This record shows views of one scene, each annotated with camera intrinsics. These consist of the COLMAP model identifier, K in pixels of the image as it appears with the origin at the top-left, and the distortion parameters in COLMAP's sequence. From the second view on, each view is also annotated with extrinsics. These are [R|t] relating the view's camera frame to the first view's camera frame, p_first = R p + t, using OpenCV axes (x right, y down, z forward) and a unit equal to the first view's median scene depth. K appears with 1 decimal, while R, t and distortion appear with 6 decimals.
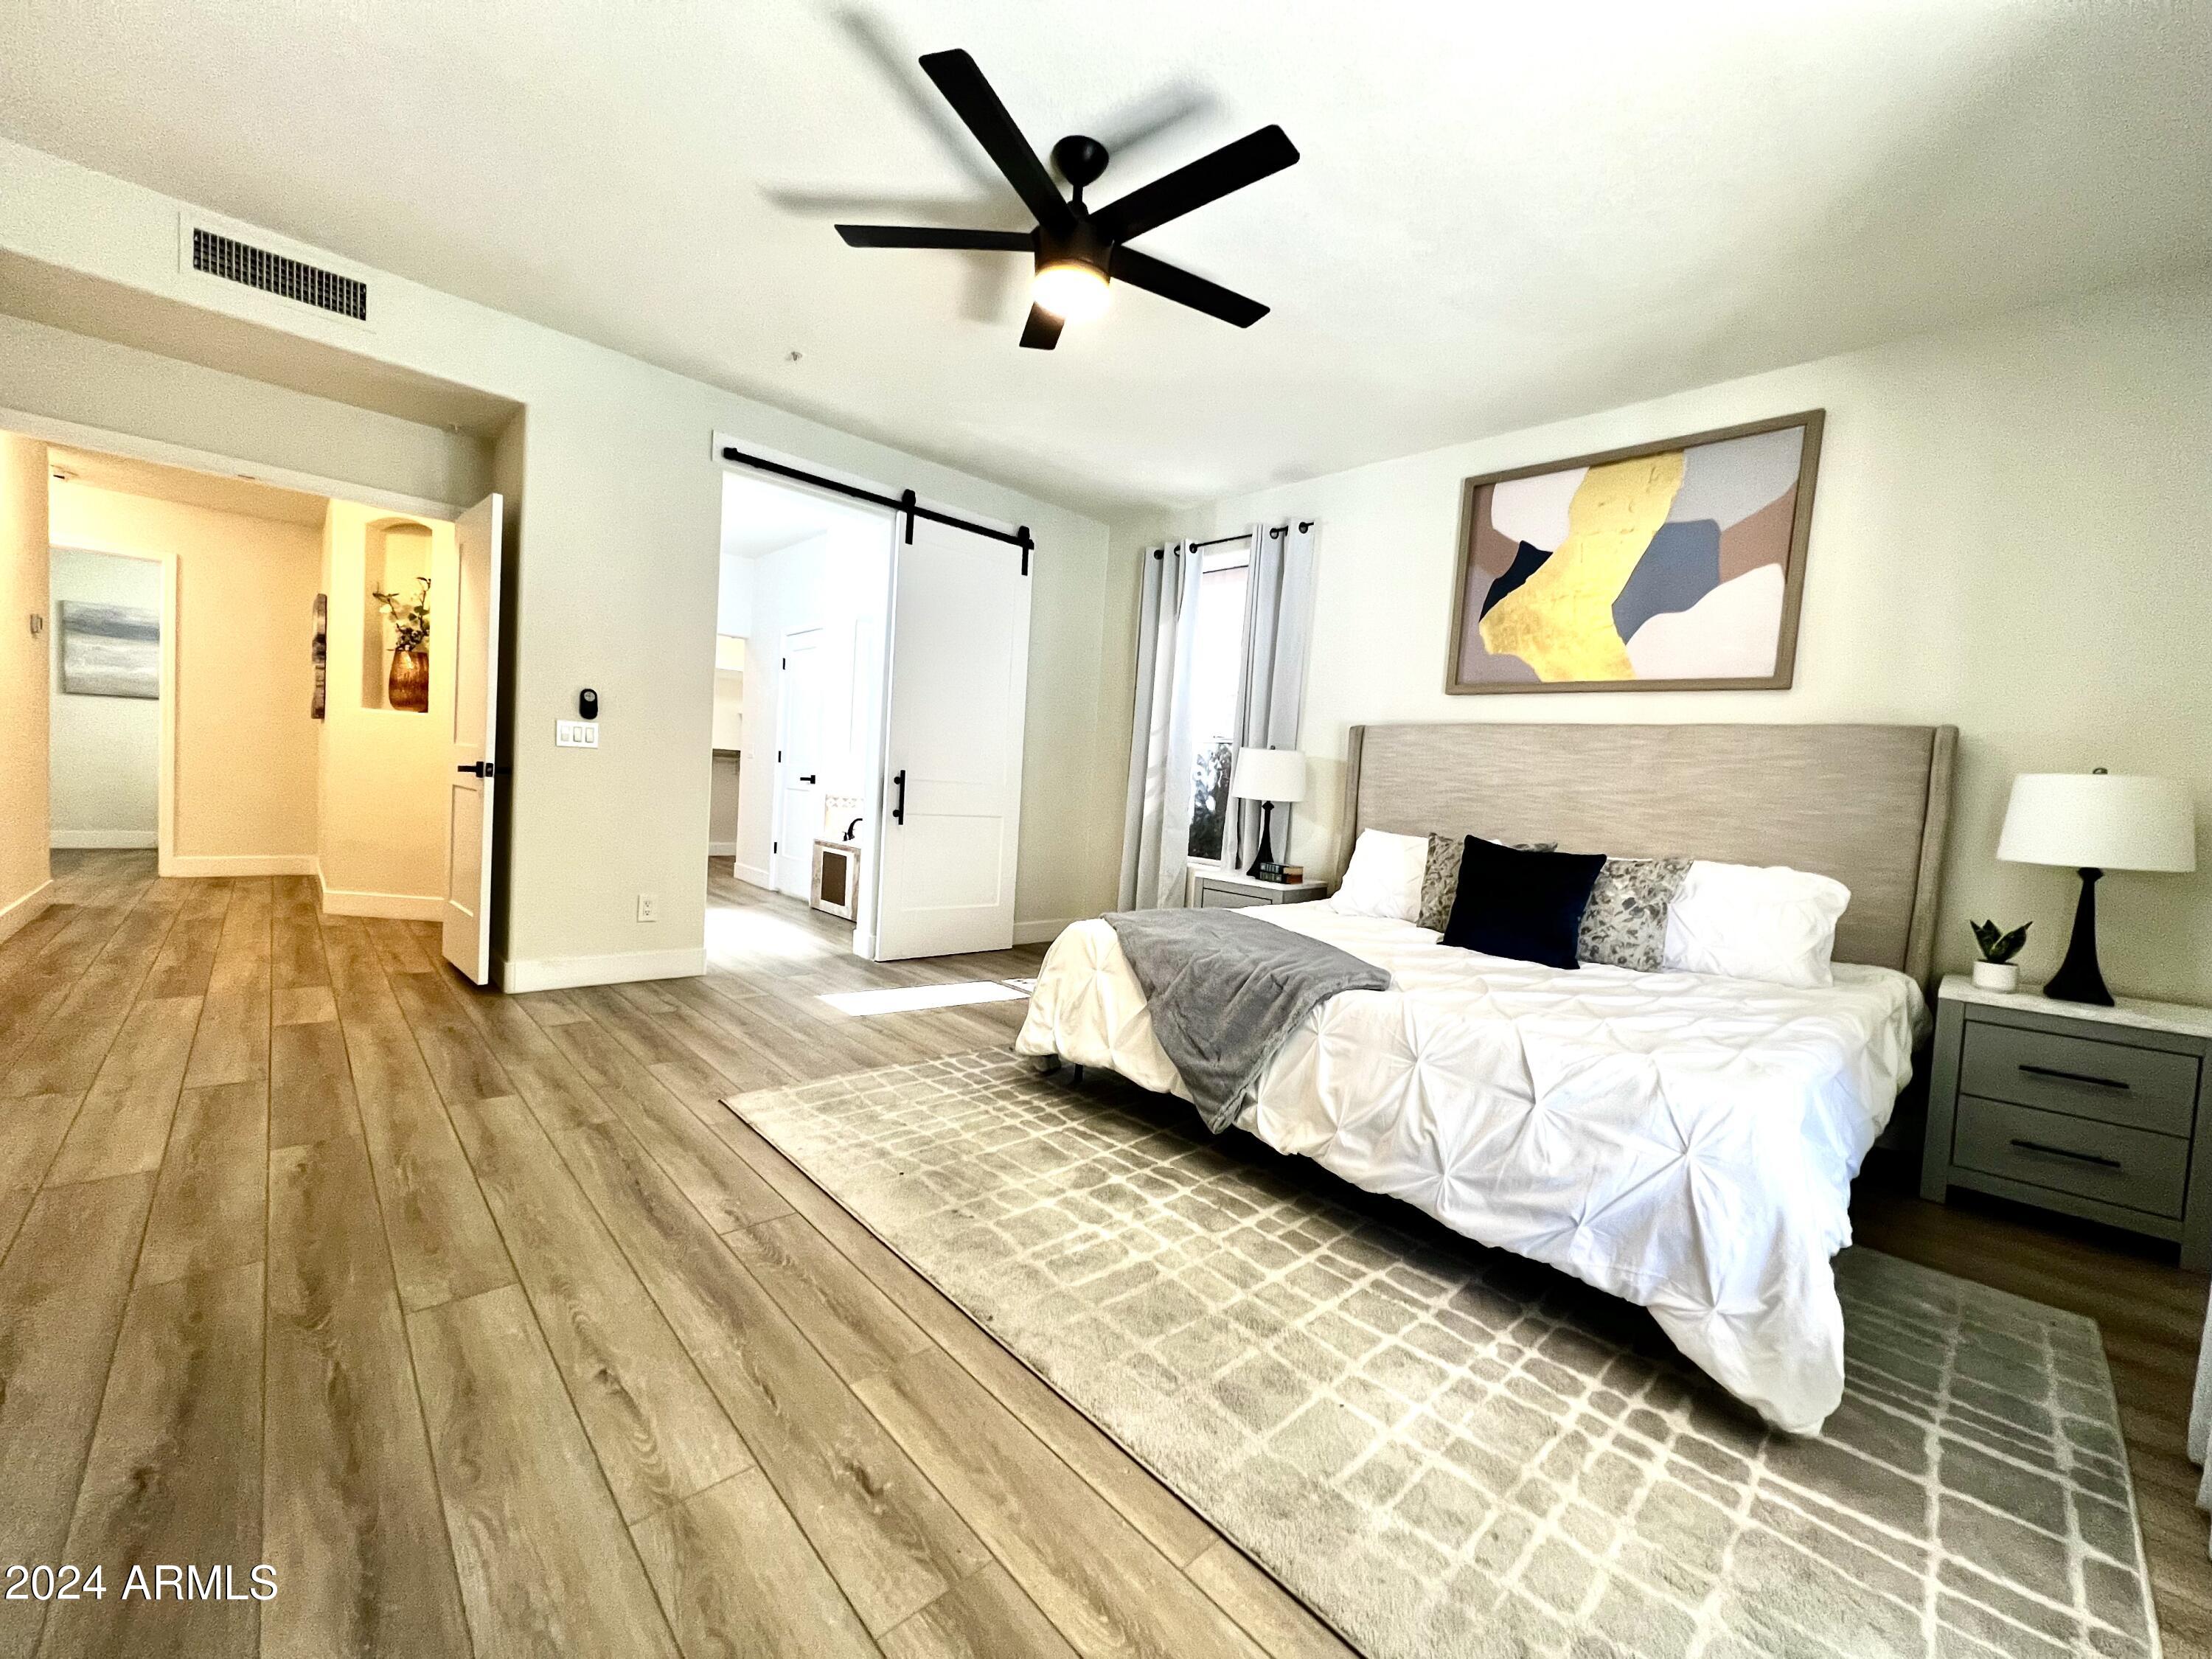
lens RADIAL K [[874.9, 0, 1106.0], [0, 874.9, 829.5], [0, 0, 1]] dist [0.001085, 0.000592]
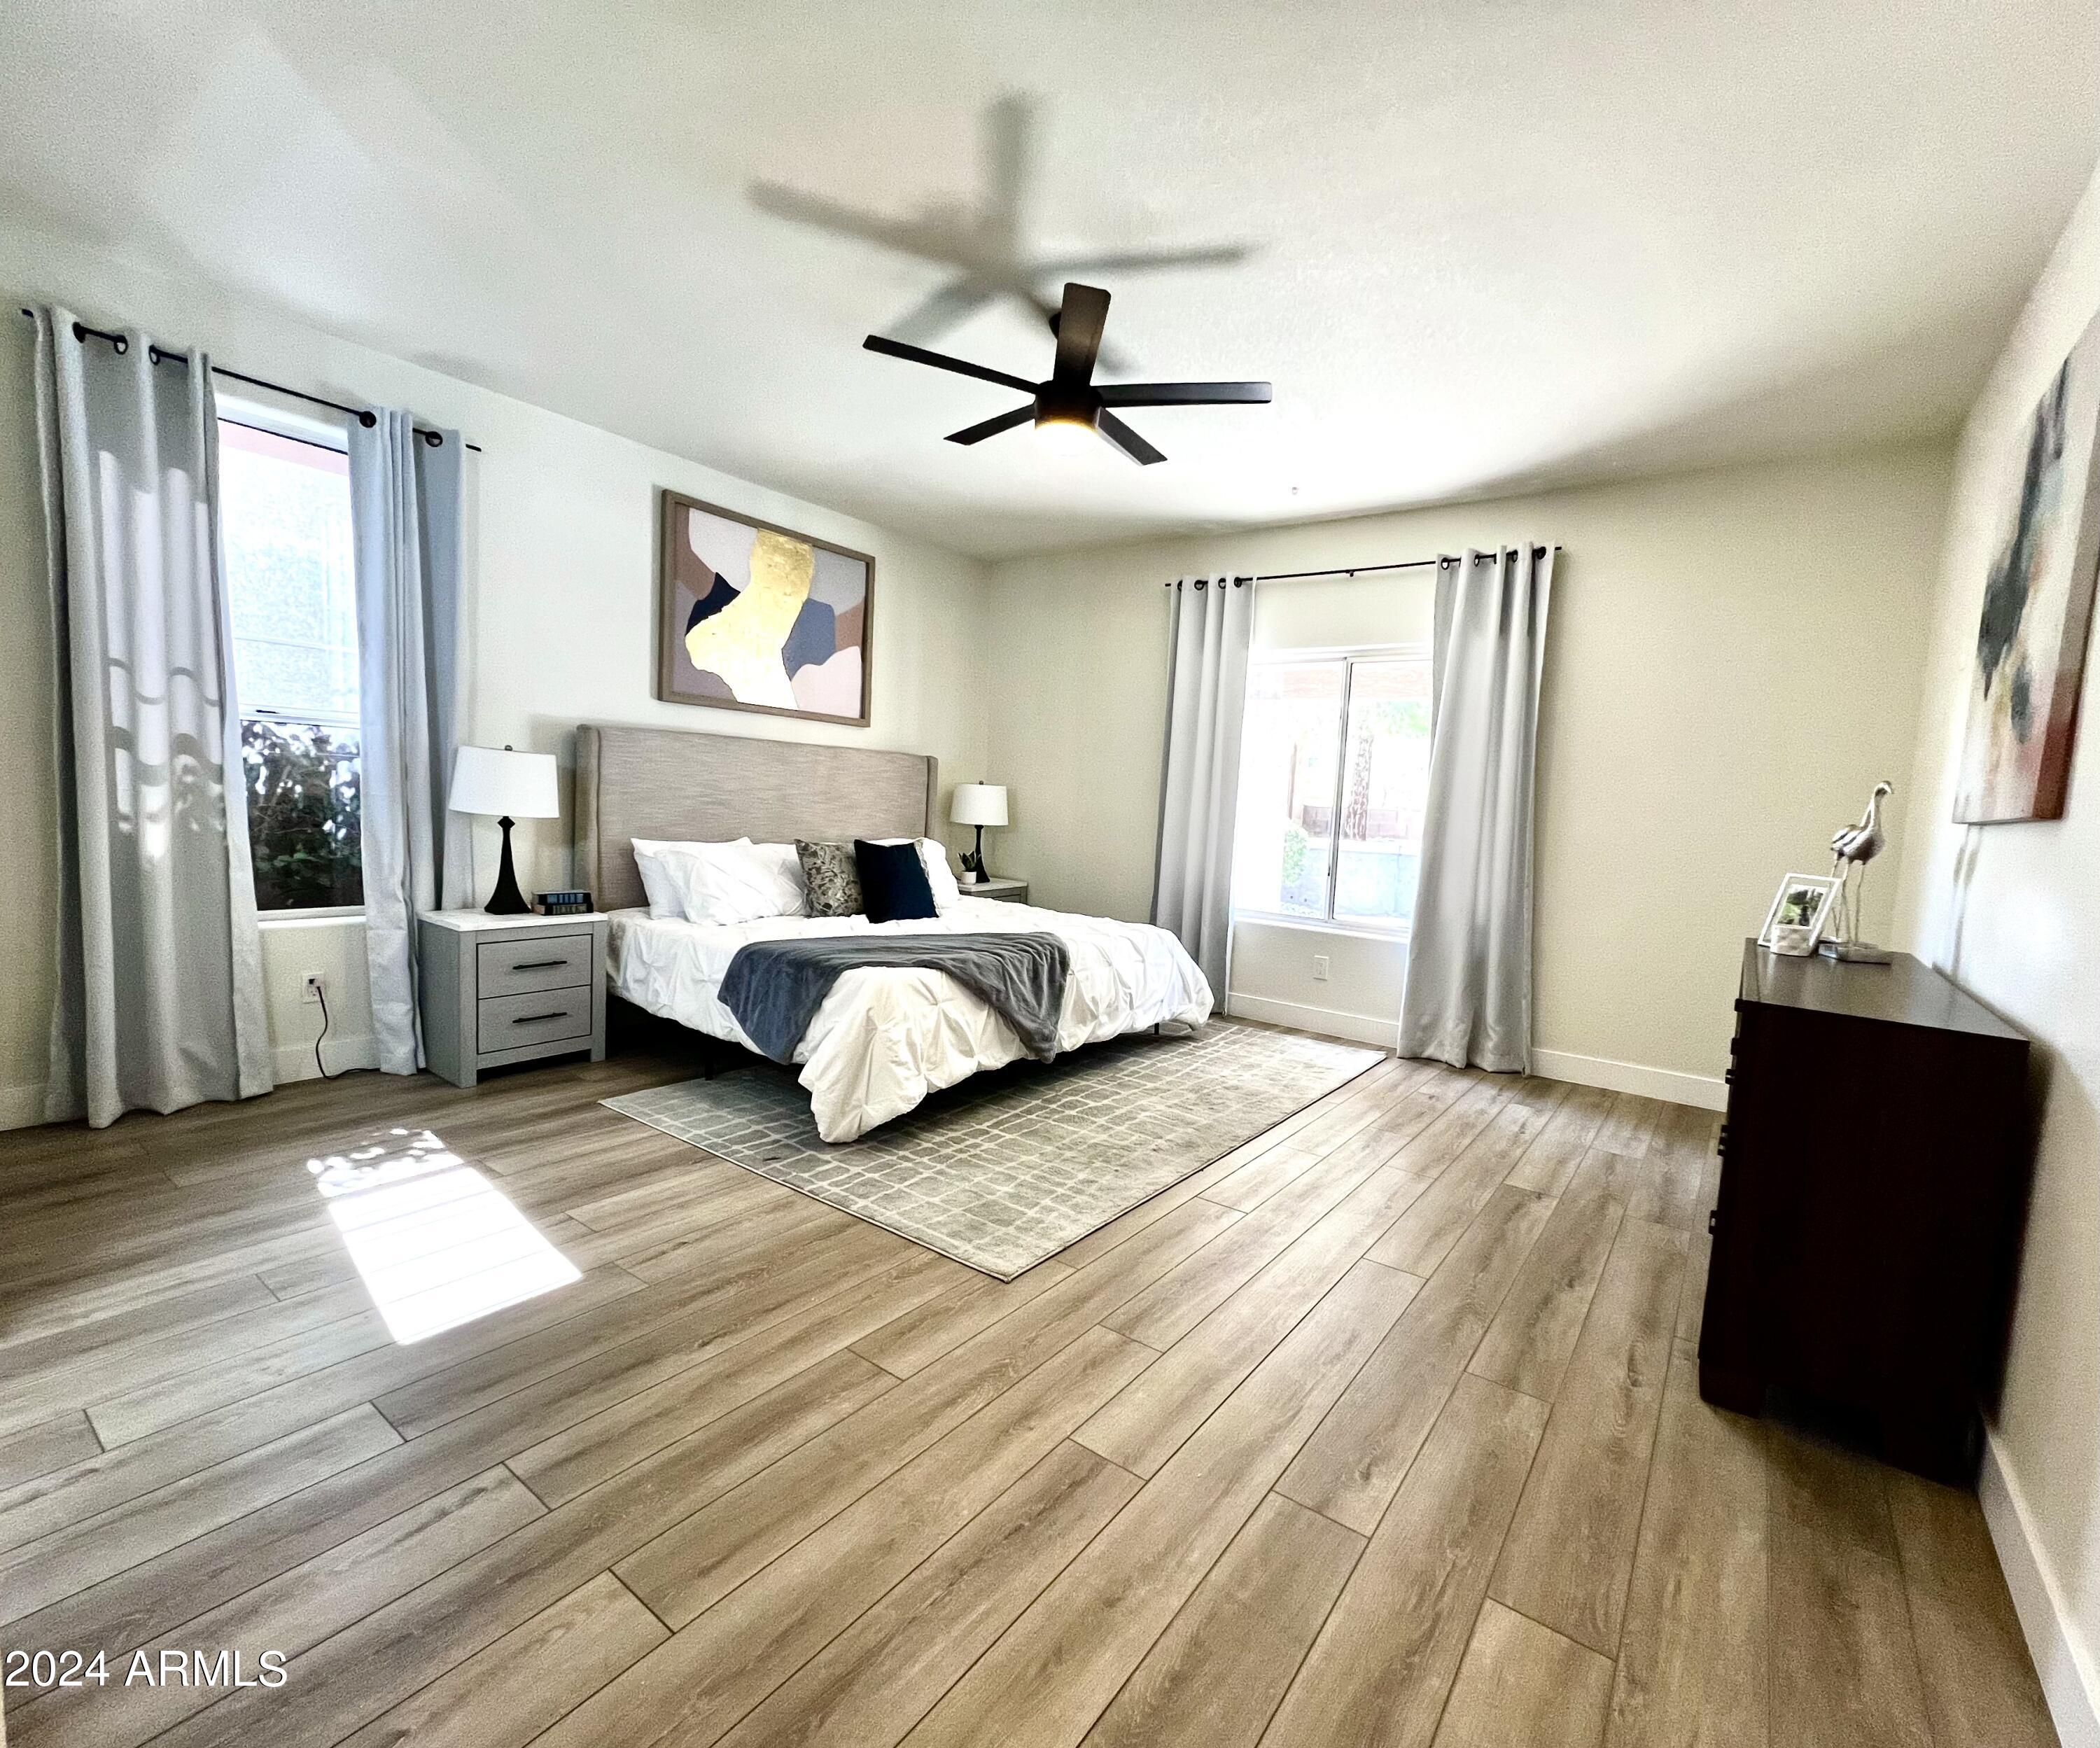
lens RADIAL K [[938.2, 0, 1096.2], [0, 938.2, 886.8], [0, 0, 1]] dist [-0.002322, -0.000296]
pose [[-0.189928, -0.169650, 0.967030, -1.203866], [-0.010227, 0.985246, 0.170837, -0.194976], [-0.981745, 0.022557, -0.188861, 1.050043]]
